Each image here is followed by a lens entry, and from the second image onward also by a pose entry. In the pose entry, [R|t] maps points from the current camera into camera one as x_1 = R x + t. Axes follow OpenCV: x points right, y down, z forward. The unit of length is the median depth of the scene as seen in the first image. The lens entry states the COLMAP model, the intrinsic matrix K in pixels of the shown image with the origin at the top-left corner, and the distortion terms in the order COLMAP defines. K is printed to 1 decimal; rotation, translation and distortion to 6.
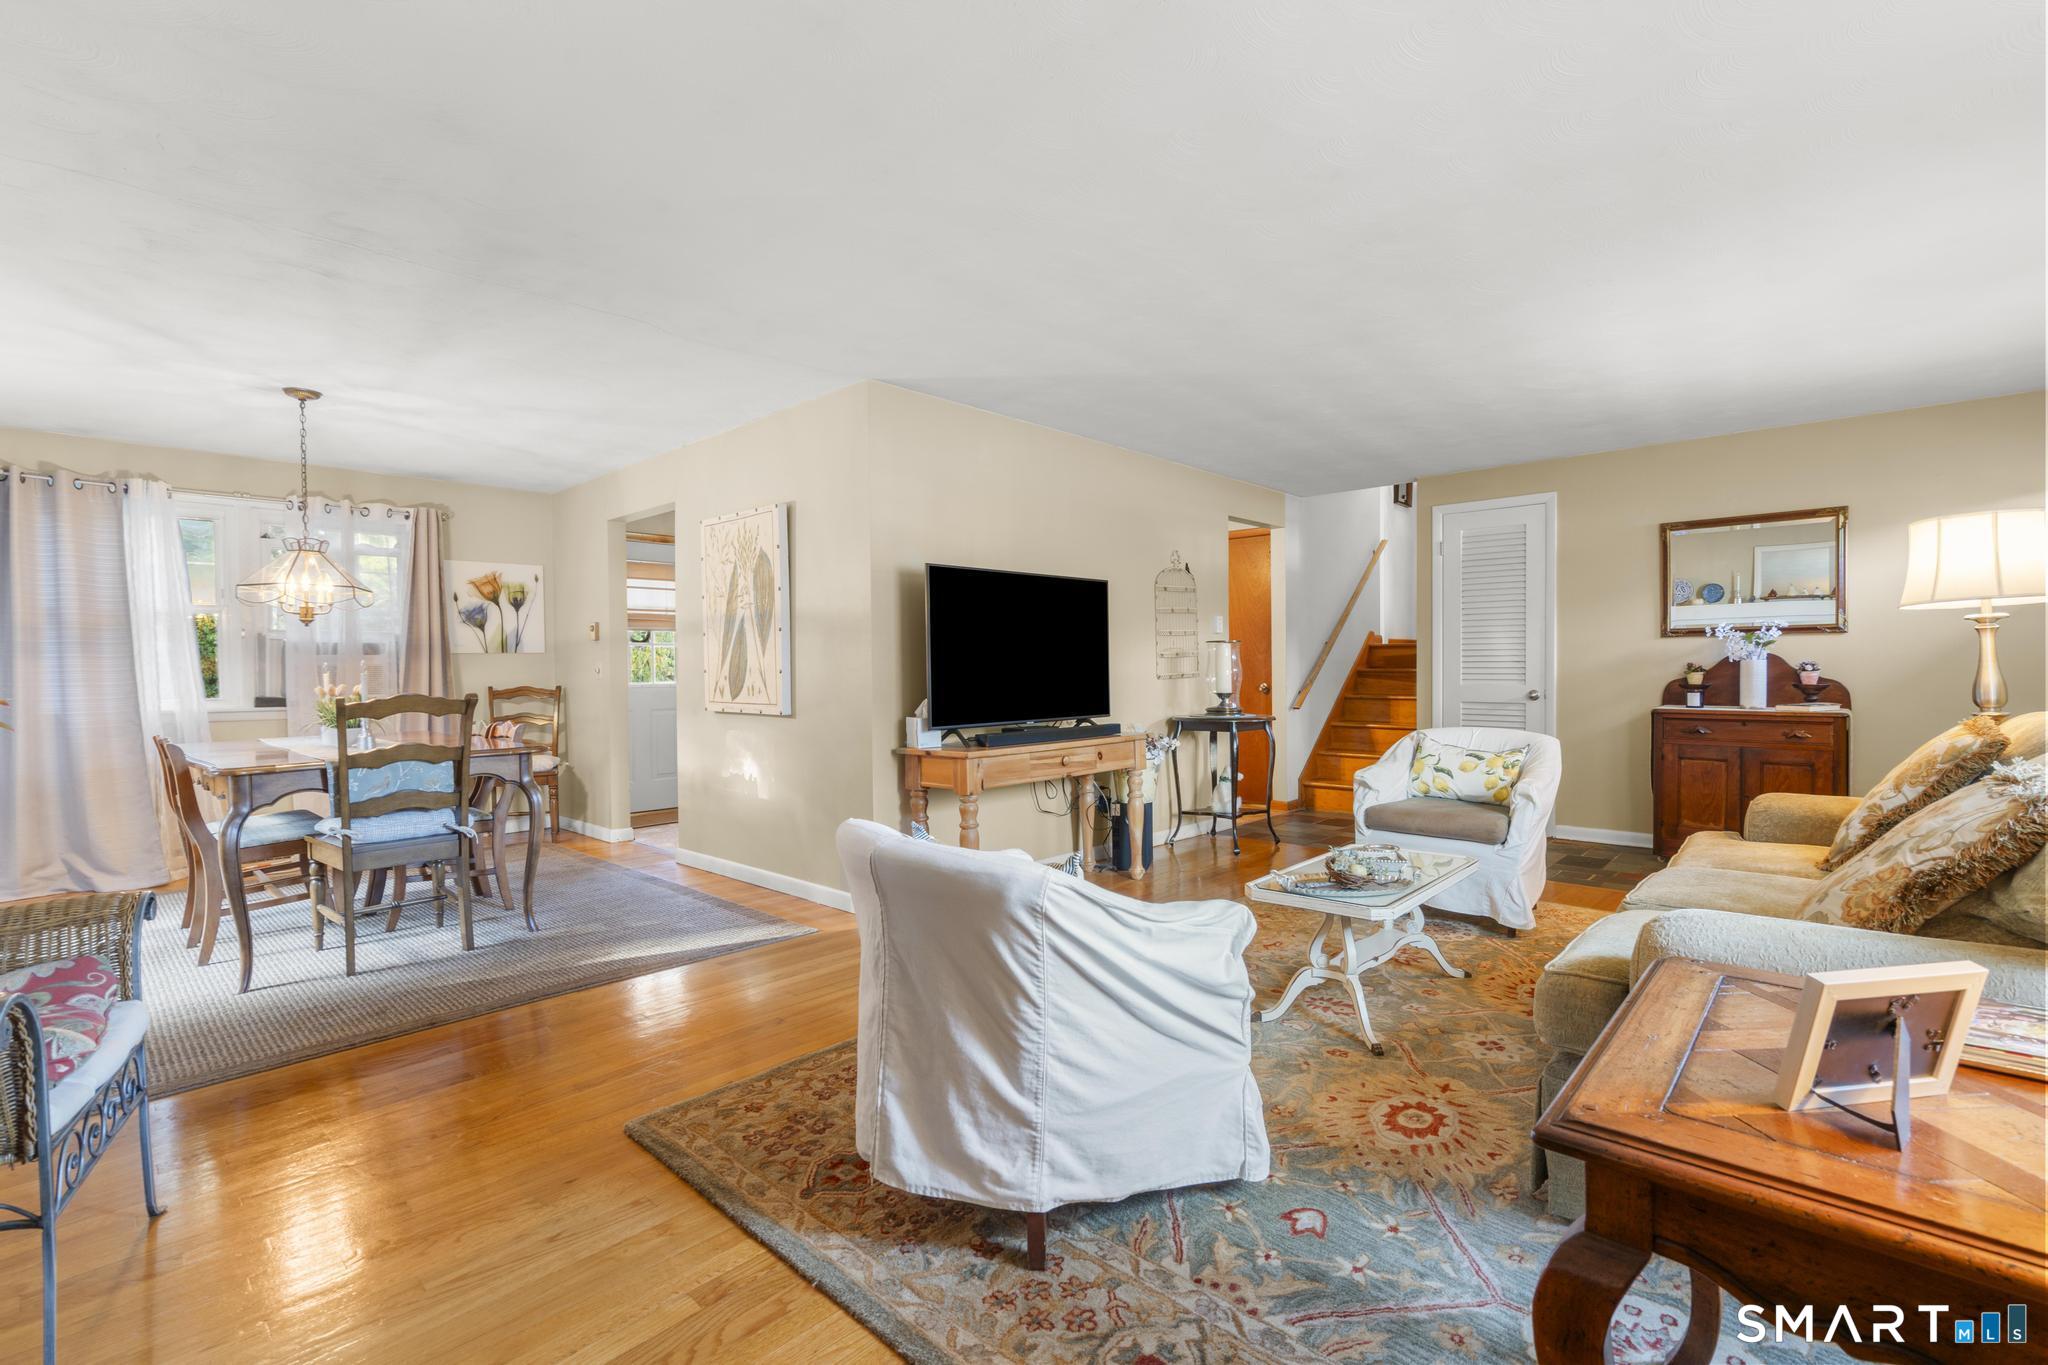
lens RADIAL K [[920.7, 0, 1033.8], [0, 920.7, 683.4], [0, 0, 1]] dist [-0.005969, 0.002549]
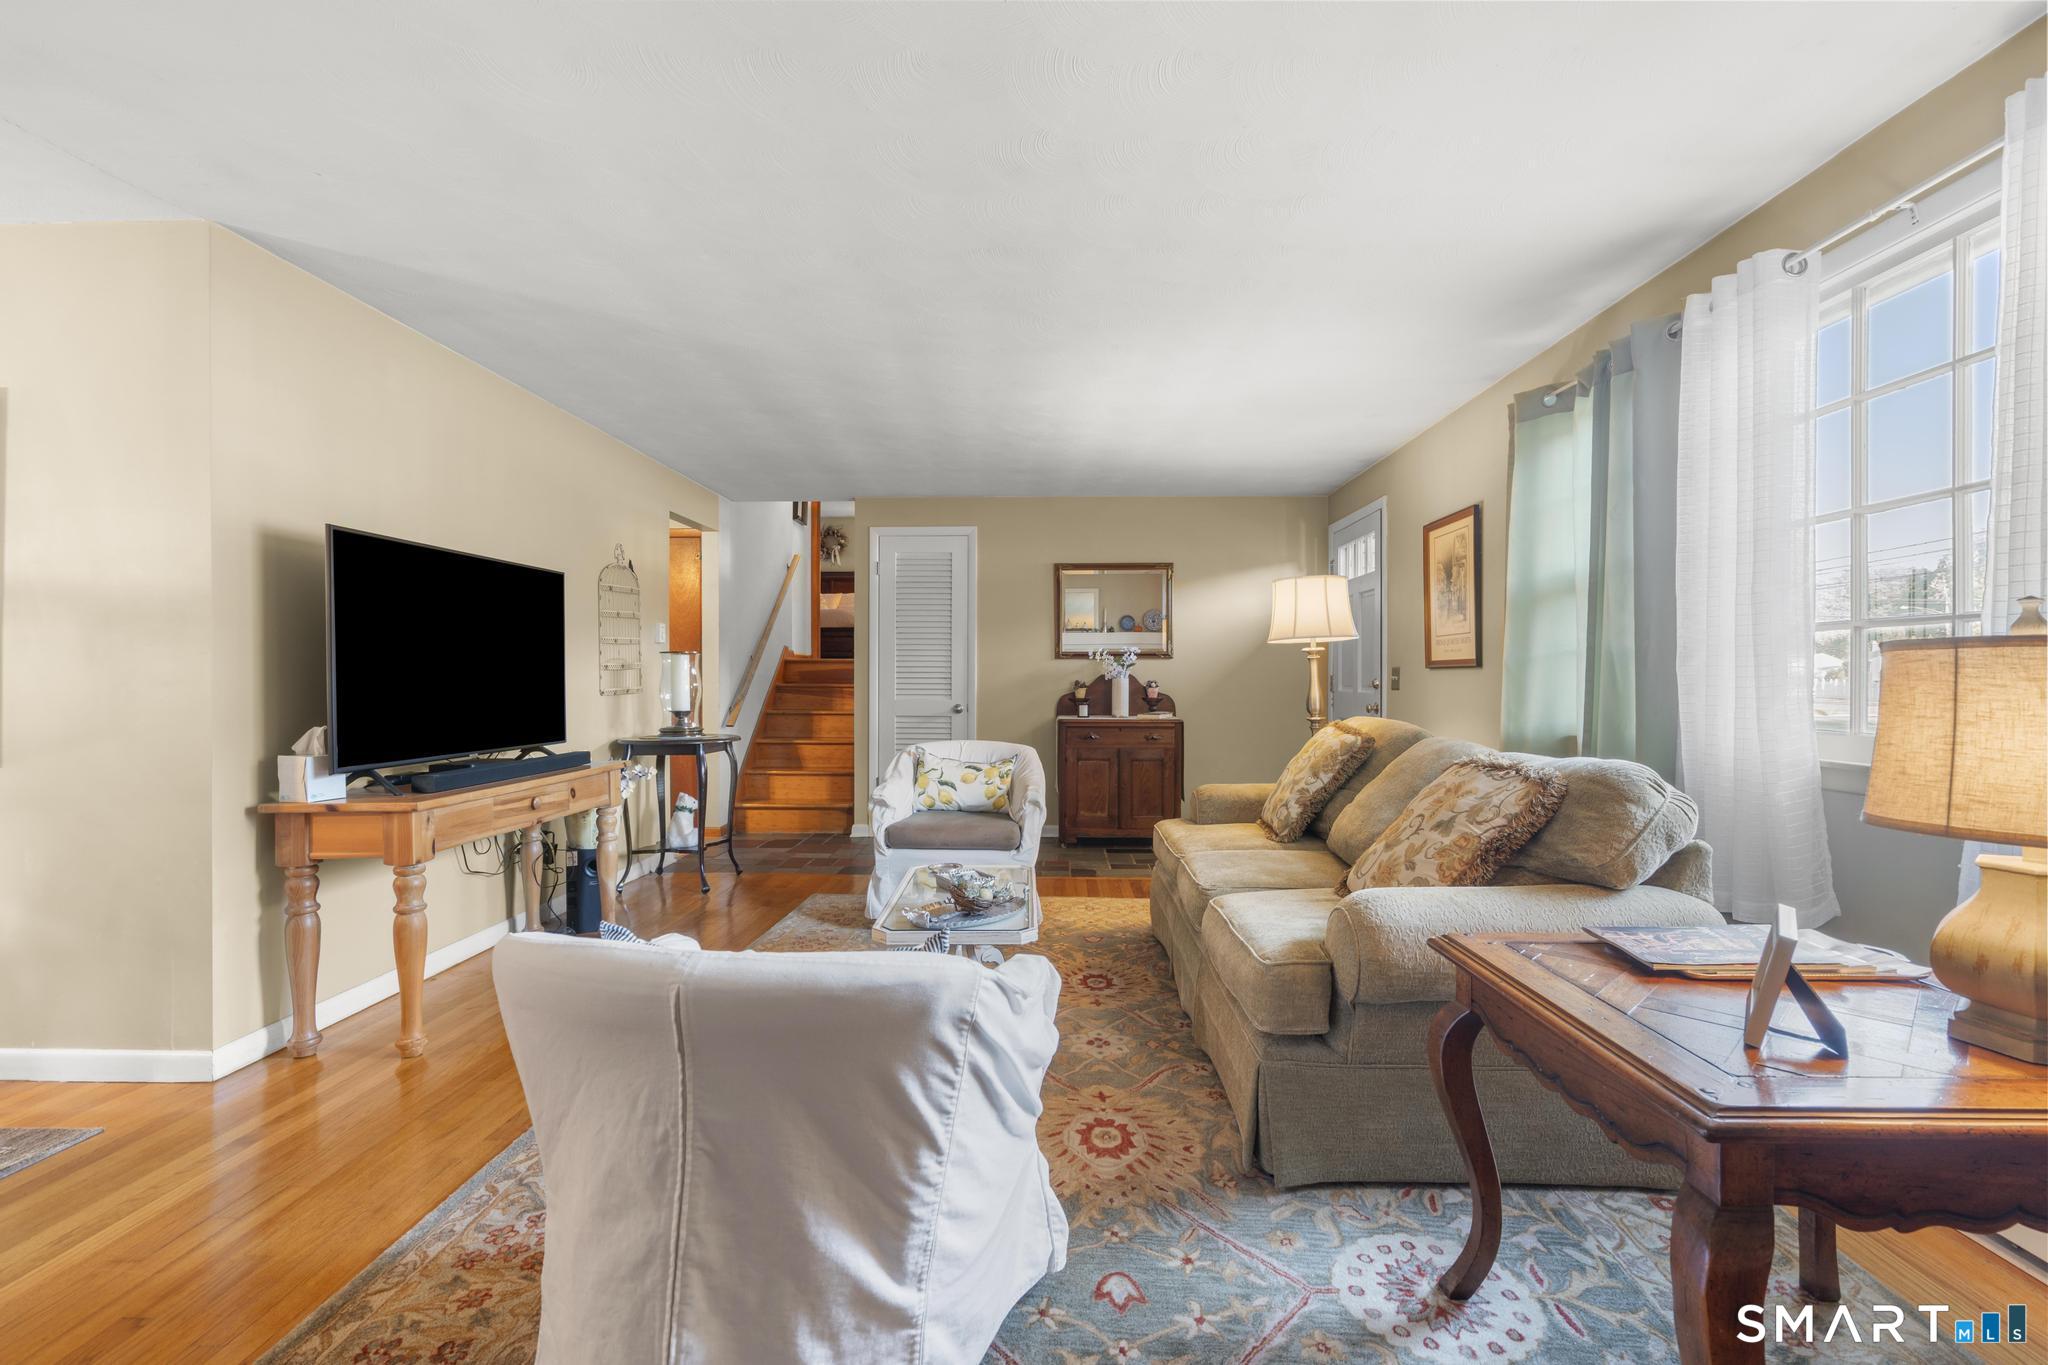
lens RADIAL K [[920.7, 0, 1025.2], [0, 920.7, 685.1], [0, 0, 1]] dist [-0.005969, 0.002549]
pose [[0.753450, 0.003957, 0.657493, -0.172678], [0.005210, 0.999915, -0.011988, -0.002857], [-0.657484, 0.012458, 0.753365, 0.167452]]
